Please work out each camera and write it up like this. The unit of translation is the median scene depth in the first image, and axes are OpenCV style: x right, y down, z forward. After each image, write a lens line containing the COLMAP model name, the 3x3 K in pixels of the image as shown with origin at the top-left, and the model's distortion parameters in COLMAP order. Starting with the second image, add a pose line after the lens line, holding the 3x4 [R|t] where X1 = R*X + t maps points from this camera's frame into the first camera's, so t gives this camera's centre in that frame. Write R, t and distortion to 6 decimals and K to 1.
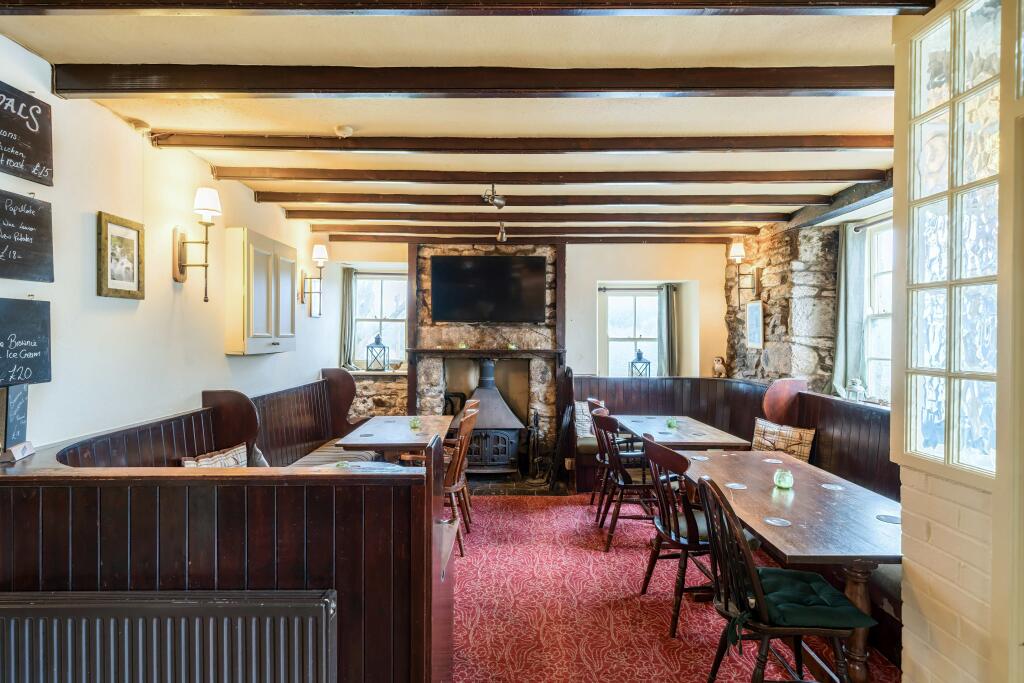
lens RADIAL K [[532.9, 0, 512.0], [0, 532.9, 341.5], [0, 0, 1]] dist [-0.004213, -0.000377]
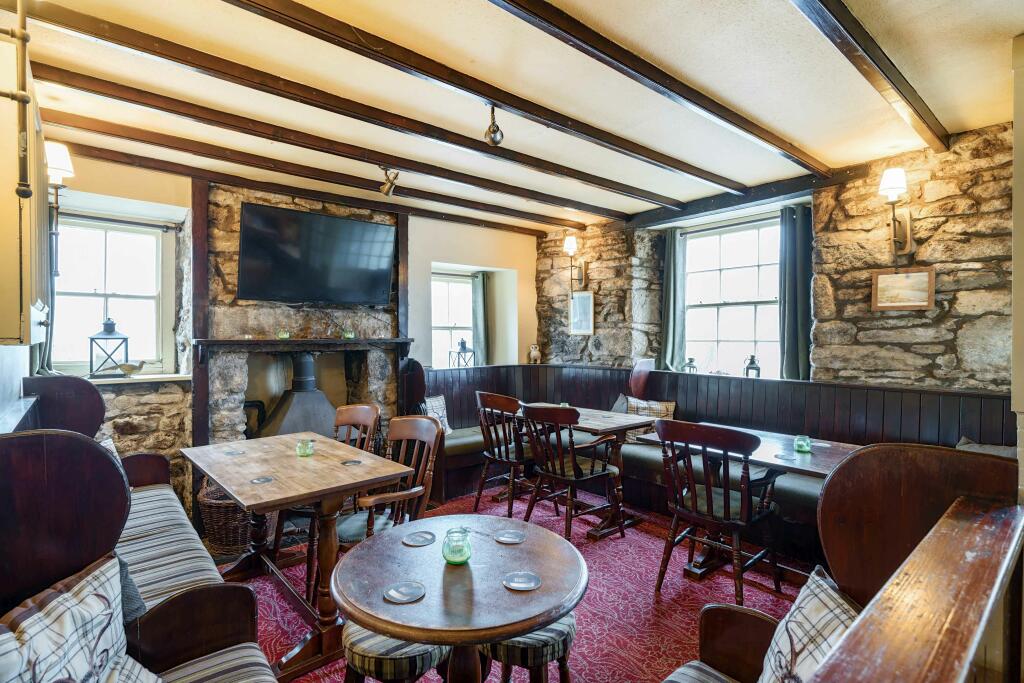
lens RADIAL K [[502.5, 0, 512.0], [0, 502.5, 341.5], [0, 0, 1]] dist [0.000520, 0.000499]
pose [[0.761912, -0.013480, 0.647540, -0.295558], [0.010951, 0.999909, 0.007930, 0.015240], [-0.647587, 0.001049, 0.761990, 0.276878]]
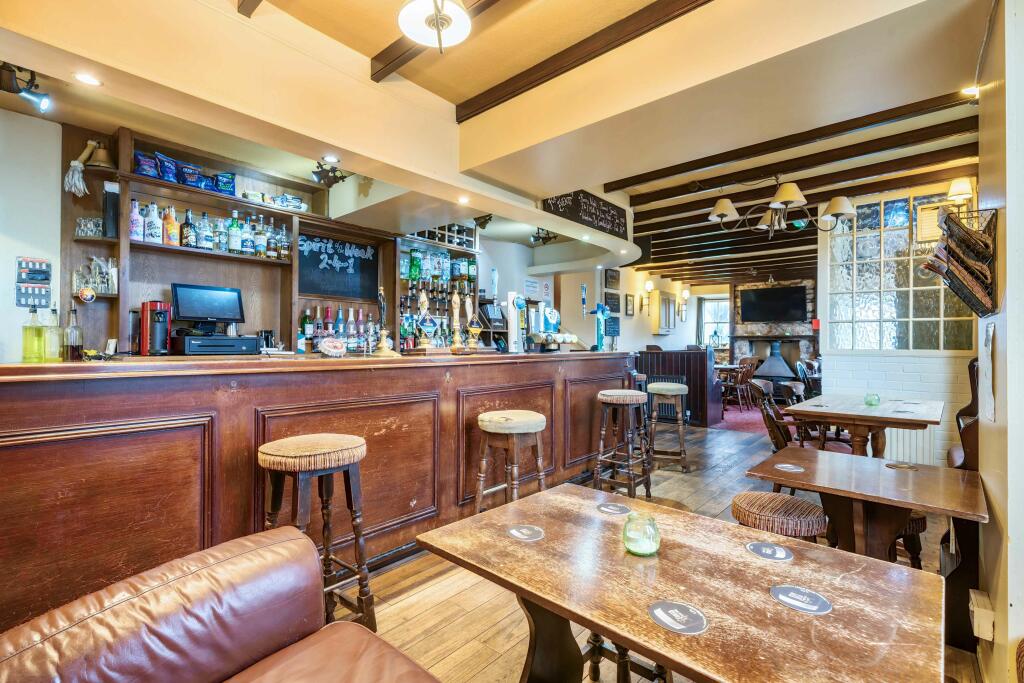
lens RADIAL K [[463.5, 0, 512.0], [0, 463.5, 341.5], [0, 0, 1]] dist [-0.000760, -0.000071]
pose [[0.751939, -0.003706, -0.659222, 0.349538], [-0.007351, 0.999875, -0.014007, 0.066580], [0.659191, 0.015378, 0.751818, -0.886459]]
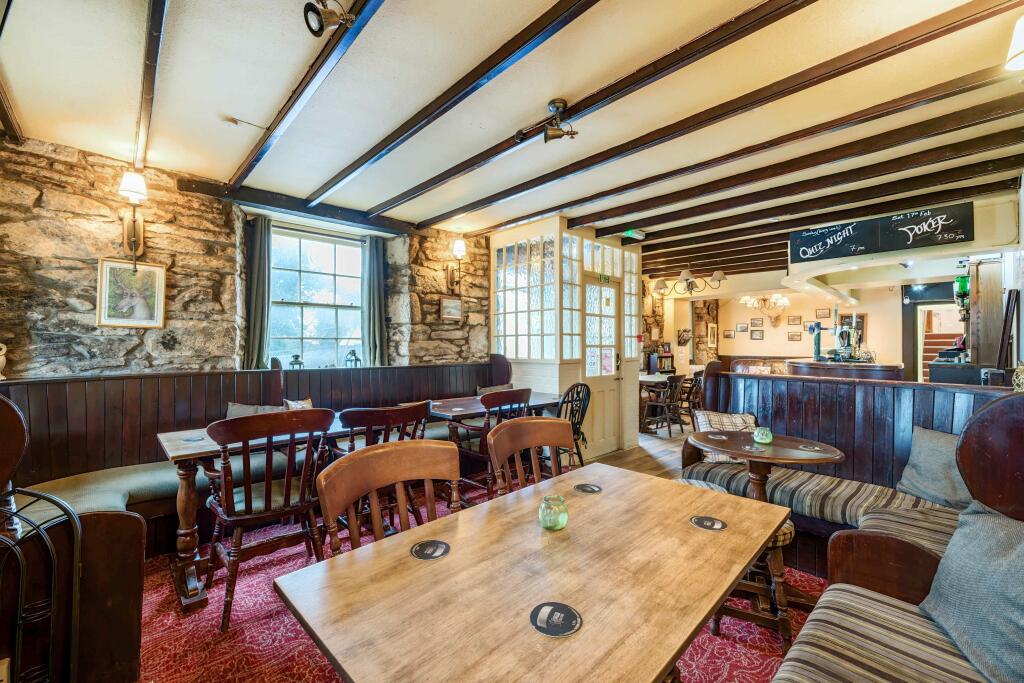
lens RADIAL K [[418.1, 0, 512.0], [0, 418.1, 341.5], [0, 0, 1]] dist [0.000011, -0.000028]
pose [[-0.682738, -0.000693, 0.730663, -0.280815], [0.004085, 0.999980, 0.004765, 0.028331], [-0.730652, 0.006238, -0.682722, 0.921394]]
